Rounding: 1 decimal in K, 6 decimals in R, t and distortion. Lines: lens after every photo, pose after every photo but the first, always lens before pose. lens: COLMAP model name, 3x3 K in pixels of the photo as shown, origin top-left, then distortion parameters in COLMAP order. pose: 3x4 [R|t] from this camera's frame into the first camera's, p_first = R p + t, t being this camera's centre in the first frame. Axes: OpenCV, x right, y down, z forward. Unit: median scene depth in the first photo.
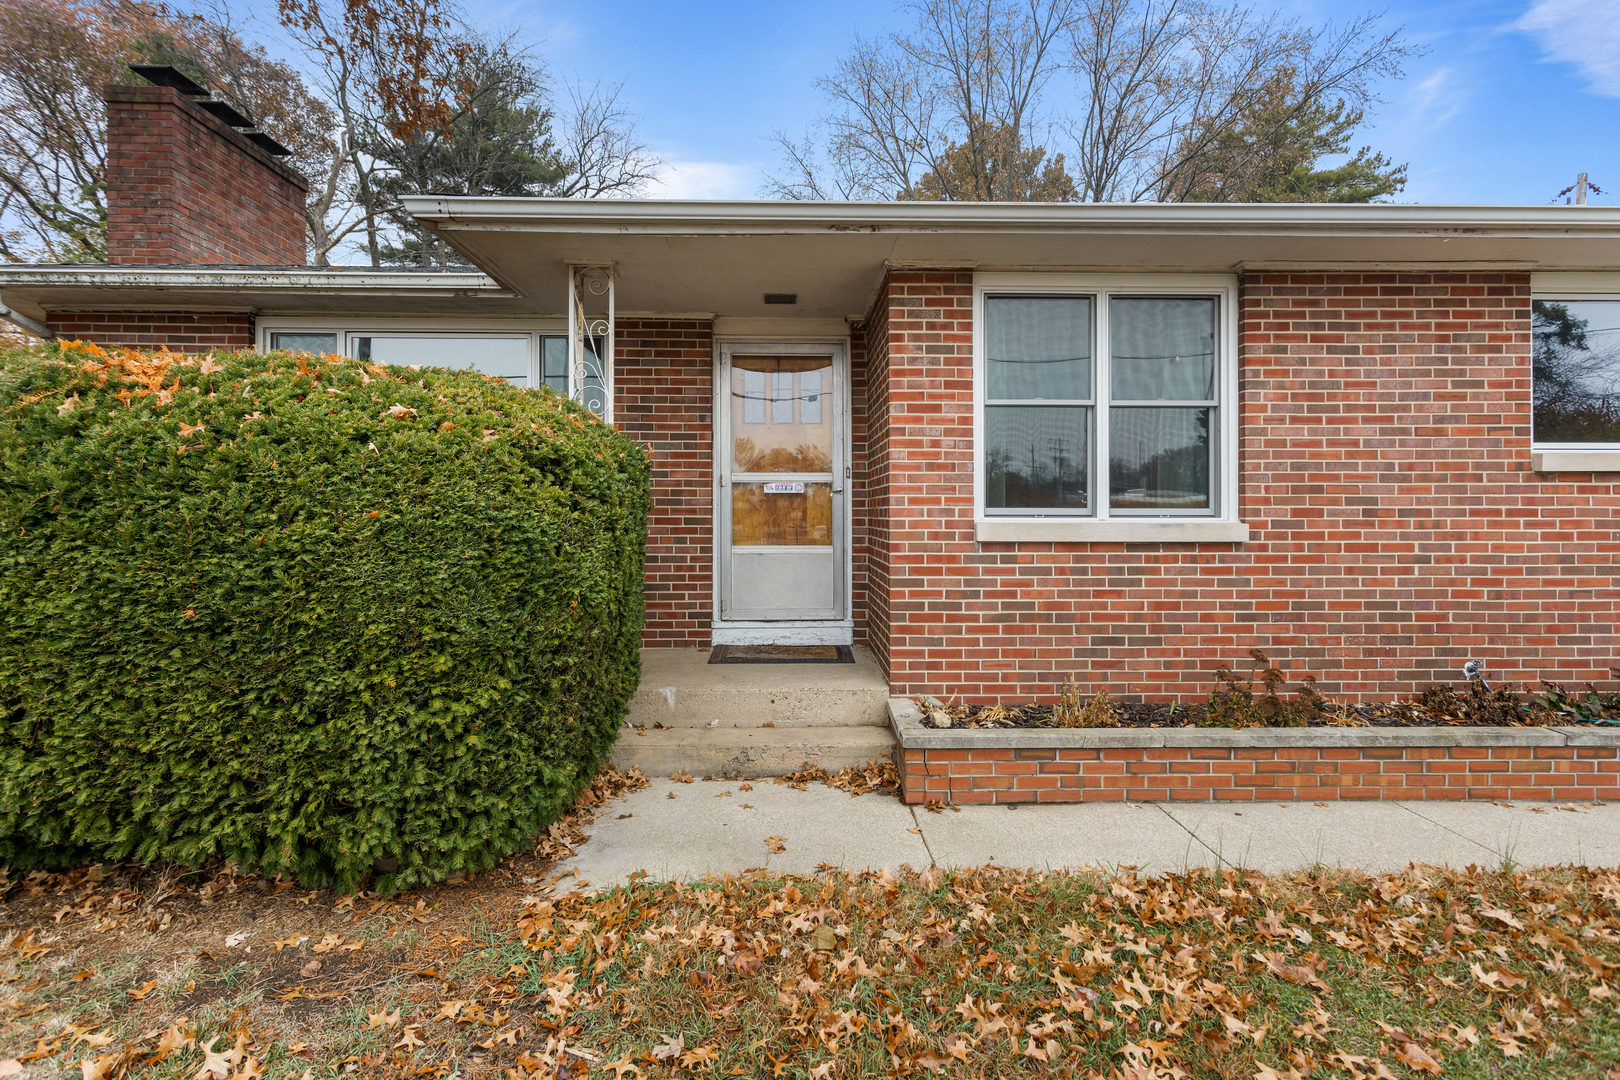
lens RADIAL K [[743.9, 0, 809.9], [0, 743.9, 523.7], [0, 0, 1]] dist [0.031592, 0.000058]
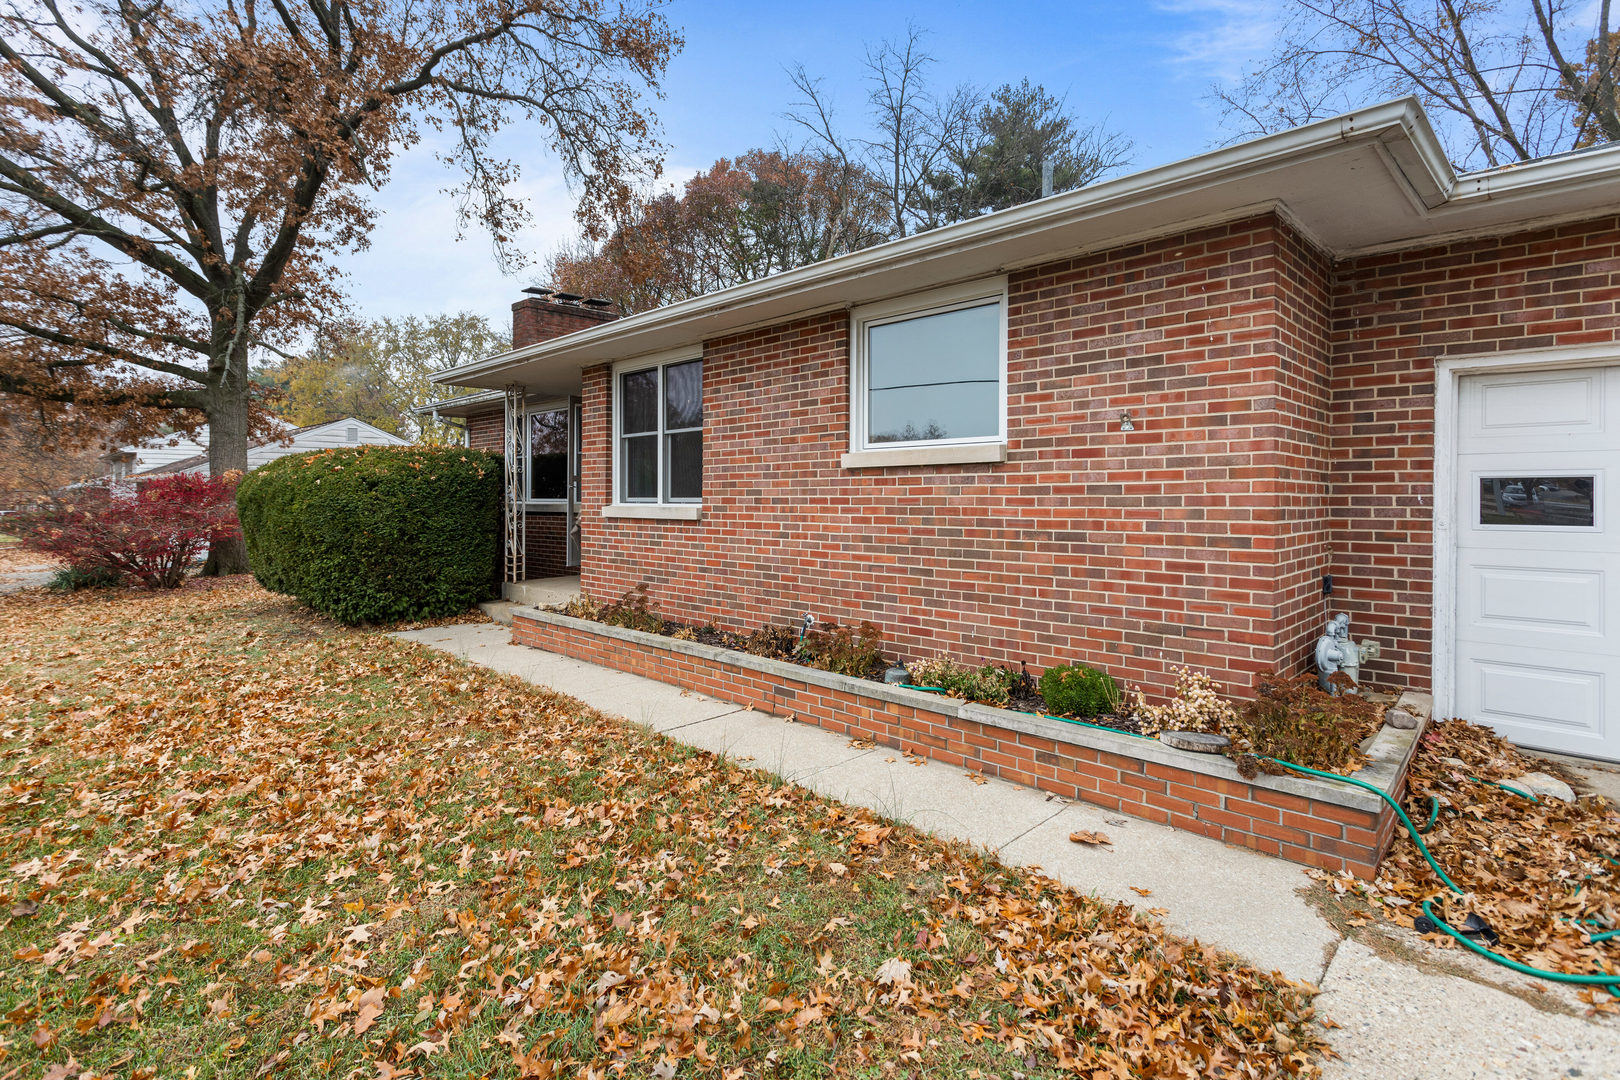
lens RADIAL K [[780.7, 0, 801.4], [0, 780.7, 519.3], [0, 0, 1]] dist [0.001474, -0.000115]
pose [[0.679350, 0.016402, -0.733631, 1.838170], [-0.015483, 0.999848, 0.008017, 0.006647], [0.733651, 0.005913, 0.679501, 0.079325]]
